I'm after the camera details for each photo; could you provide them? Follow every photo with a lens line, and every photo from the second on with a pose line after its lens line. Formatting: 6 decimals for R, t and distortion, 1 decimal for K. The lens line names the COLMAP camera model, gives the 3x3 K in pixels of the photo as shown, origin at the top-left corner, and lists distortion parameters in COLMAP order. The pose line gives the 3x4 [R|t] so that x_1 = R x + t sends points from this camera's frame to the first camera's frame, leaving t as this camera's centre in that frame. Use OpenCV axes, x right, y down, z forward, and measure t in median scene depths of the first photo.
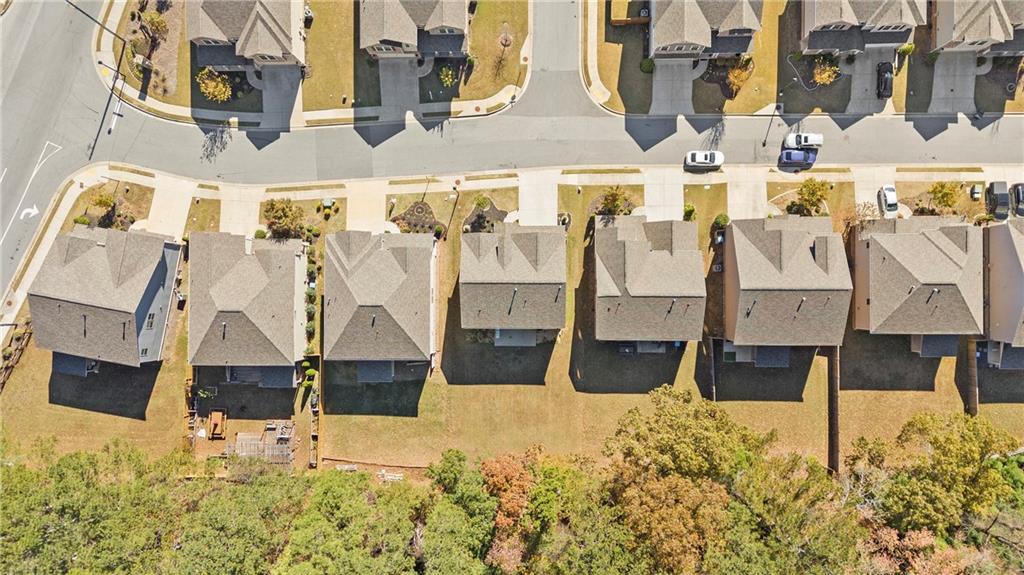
lens RADIAL K [[745.4, 0, 508.2], [0, 745.4, 300.5], [0, 0, 1]] dist [0.076133, -0.085511]
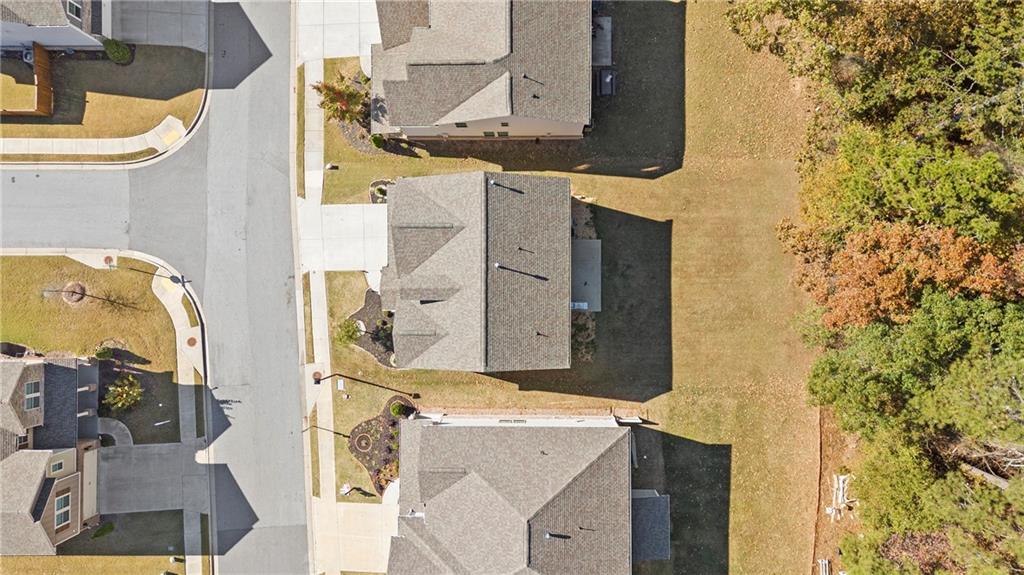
lens RADIAL K [[745.4, 0, 508.2], [0, 745.4, 300.5], [0, 0, 1]] dist [0.076133, -0.085511]
pose [[-0.002718, -0.999141, 0.041363, -0.033629], [0.998984, -0.004573, -0.044837, 0.015505], [0.044988, 0.041199, 0.998138, 0.426787]]
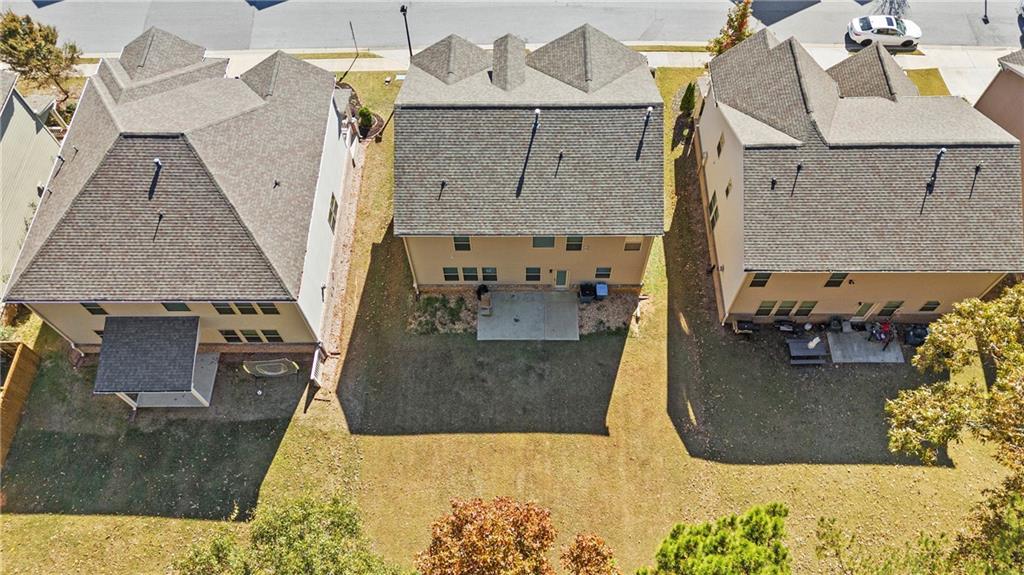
lens RADIAL K [[745.4, 0, 508.2], [0, 745.4, 300.5], [0, 0, 1]] dist [0.076133, -0.085511]
pose [[0.999608, 0.019899, 0.019692, -0.009852], [-0.007540, 0.868782, -0.495137, 0.242364], [-0.026961, 0.494795, 0.868592, 0.640813]]
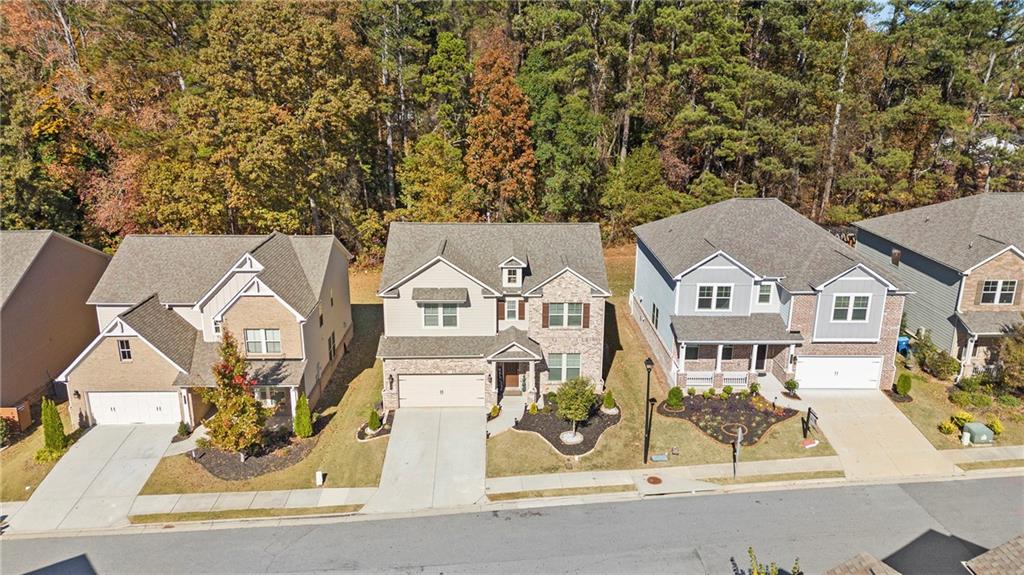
lens RADIAL K [[745.4, 0, 508.2], [0, 745.4, 300.5], [0, 0, 1]] dist [0.076133, -0.085511]
pose [[-0.999846, 0.007860, -0.015714, 0.008227], [-0.017450, -0.339635, 0.940396, -0.470255], [0.002055, 0.940525, 0.339719, 0.793634]]
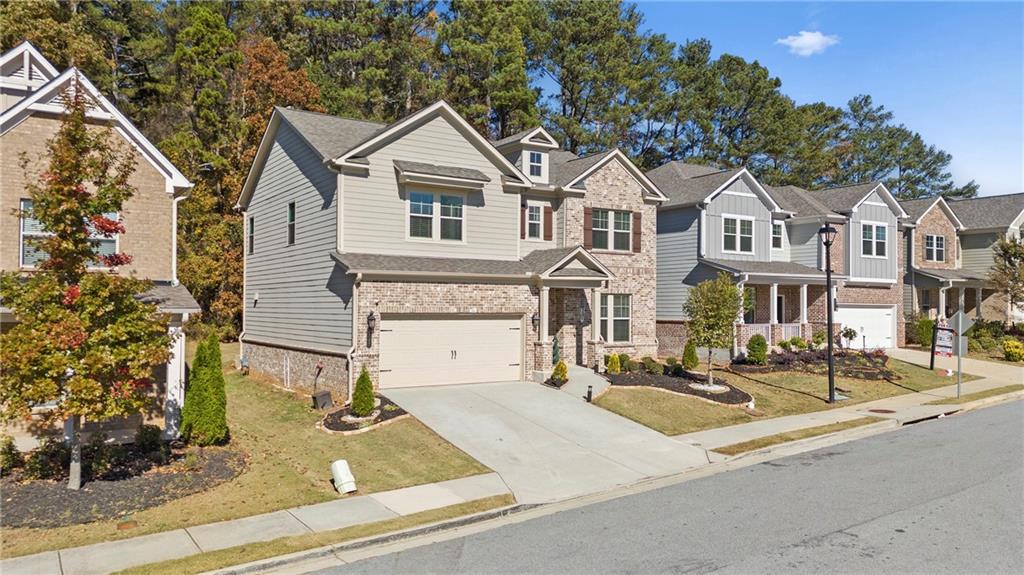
lens RADIAL K [[745.4, 0, 508.2], [0, 745.4, 300.5], [0, 0, 1]] dist [0.076133, -0.085511]
pose [[-0.839657, -0.005135, -0.543093, 0.147538], [-0.542637, -0.034143, 0.839273, -0.286291], [-0.022853, 0.999404, 0.025882, 0.963318]]
